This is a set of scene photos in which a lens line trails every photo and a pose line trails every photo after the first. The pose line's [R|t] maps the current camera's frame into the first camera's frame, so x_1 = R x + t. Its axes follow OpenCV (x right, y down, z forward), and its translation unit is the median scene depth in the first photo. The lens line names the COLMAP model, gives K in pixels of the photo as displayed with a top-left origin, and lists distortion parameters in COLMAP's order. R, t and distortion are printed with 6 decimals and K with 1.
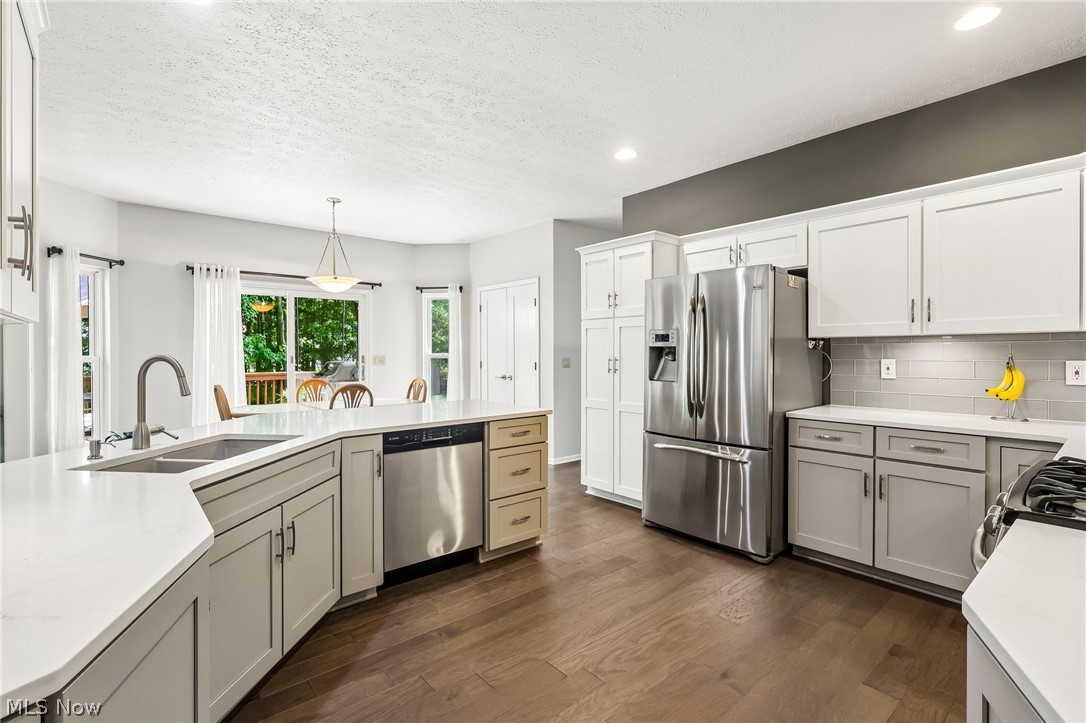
lens RADIAL K [[503.2, 0, 544.3], [0, 503.2, 356.6], [0, 0, 1]] dist [-0.002297, -0.001535]
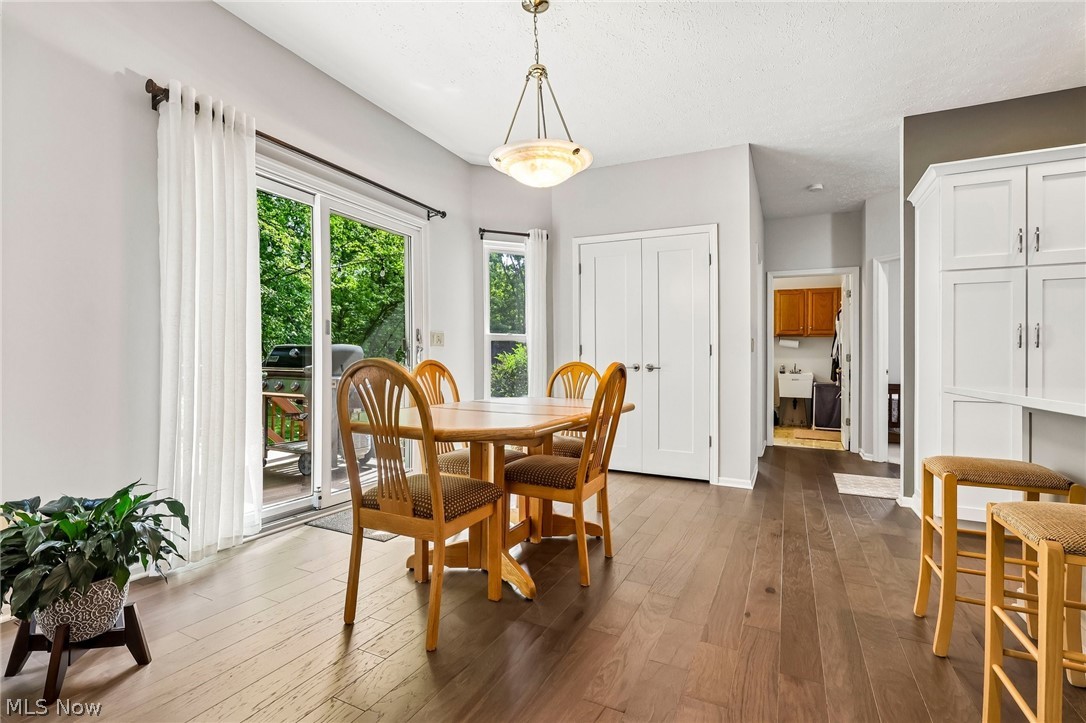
lens RADIAL K [[503.2, 0, 534.6], [0, 503.2, 359.4], [0, 0, 1]] dist [-0.002297, -0.001535]
pose [[0.923151, 0.015578, 0.384122, -0.990507], [-0.009784, 0.999807, -0.017032, 0.089039], [-0.384313, 0.011965, 0.923125, 0.858488]]
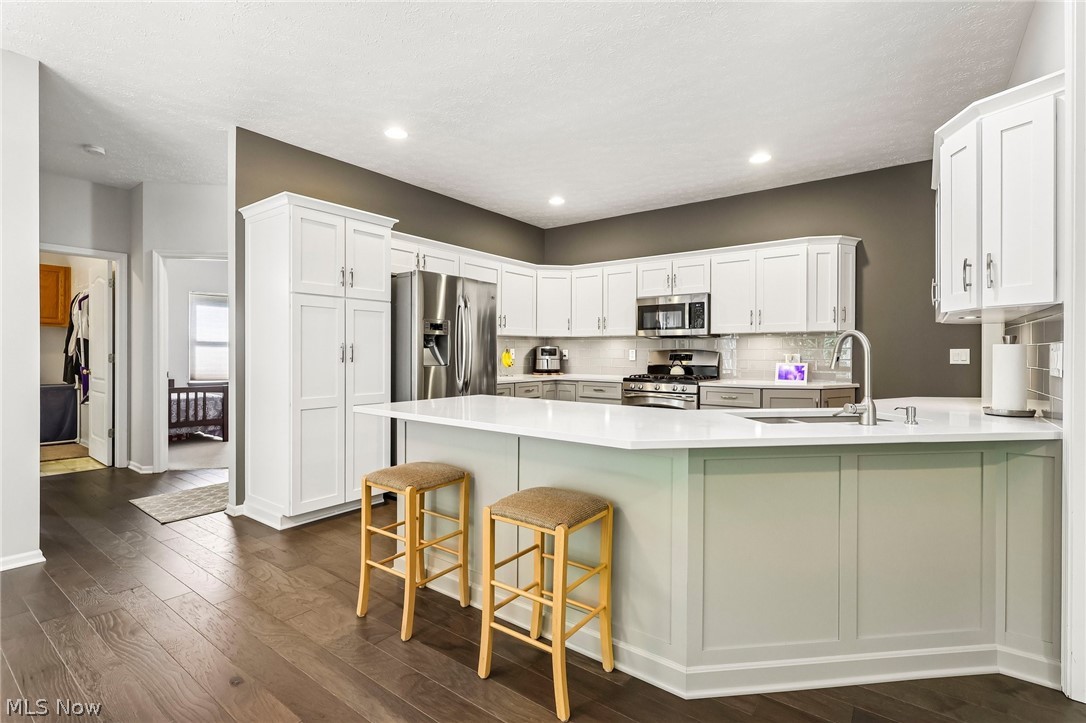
lens RADIAL K [[503.2, 0, 539.9], [0, 503.2, 357.6], [0, 0, 1]] dist [-0.002297, -0.001535]
pose [[-0.212252, -0.008951, 0.977174, -1.043323], [0.005186, 0.999934, 0.010286, 0.023524], [-0.977201, 0.007251, -0.212191, 1.163663]]
